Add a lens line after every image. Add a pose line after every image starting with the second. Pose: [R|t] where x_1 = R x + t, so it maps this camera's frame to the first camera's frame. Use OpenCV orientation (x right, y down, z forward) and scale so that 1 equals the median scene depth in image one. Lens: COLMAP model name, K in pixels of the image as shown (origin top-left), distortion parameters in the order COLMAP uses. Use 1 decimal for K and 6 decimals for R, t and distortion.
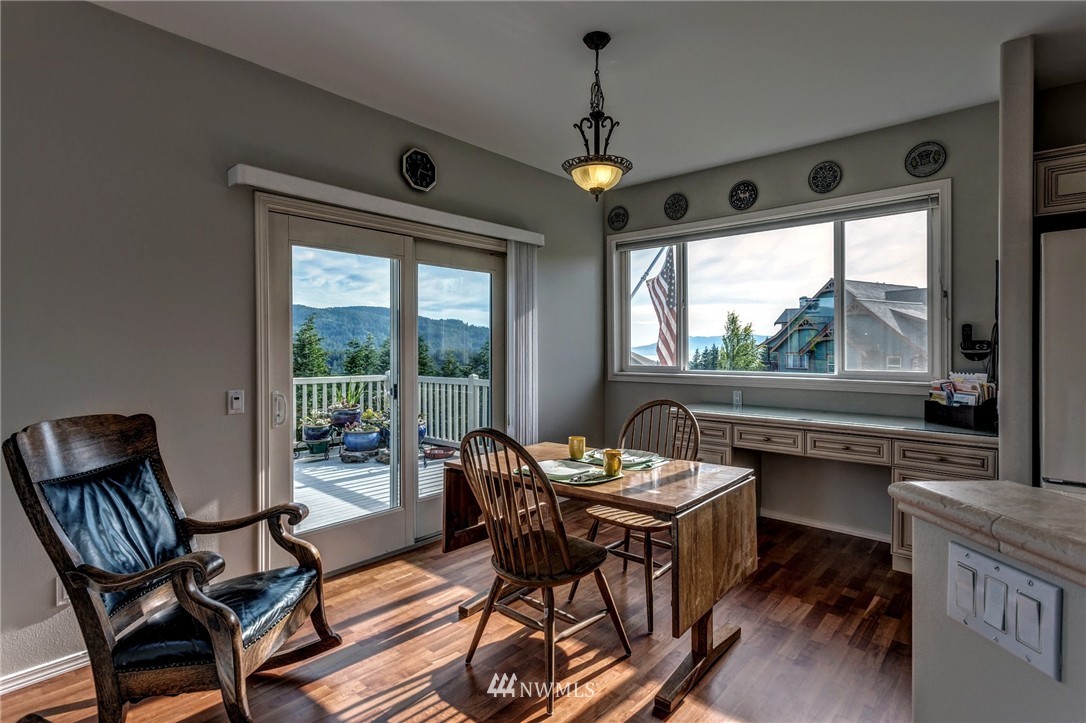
lens RADIAL K [[520.4, 0, 562.7], [0, 520.4, 345.0], [0, 0, 1]] dist [0.002361, 0.002501]
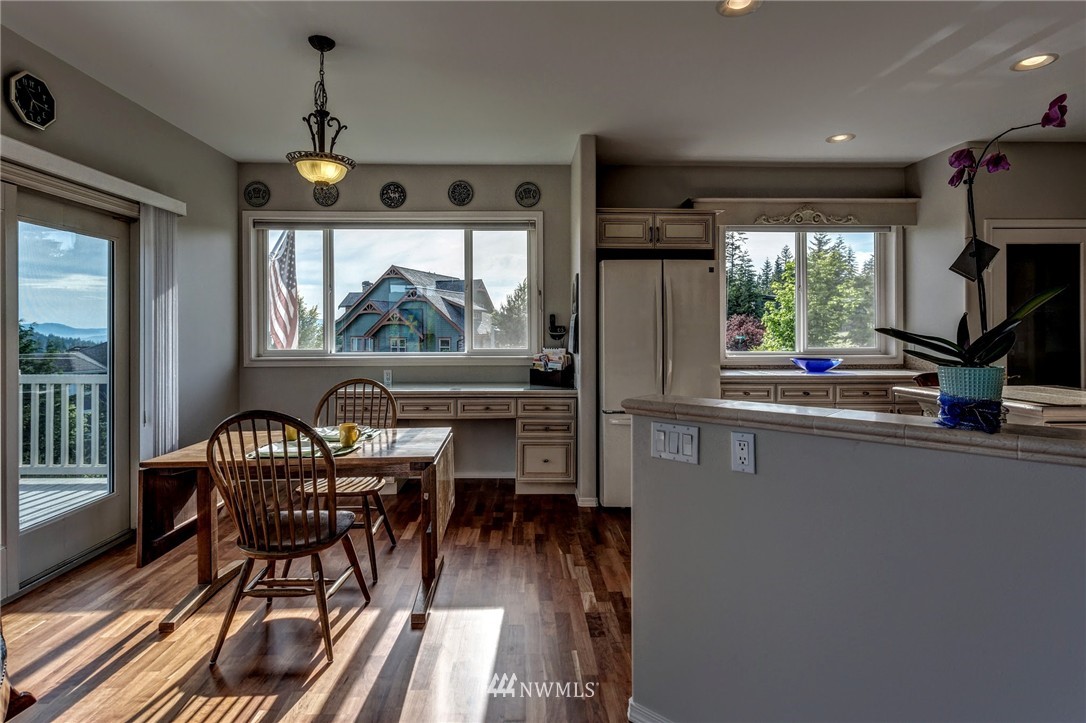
lens RADIAL K [[546.6, 0, 511.4], [0, 546.6, 324.8], [0, 0, 1]] dist [0.011641, -0.000976]
pose [[0.766791, 0.005897, 0.641870, -0.283172], [-0.001263, 0.999970, -0.007678, 0.000077], [-0.641896, 0.005077, 0.766775, -0.085473]]
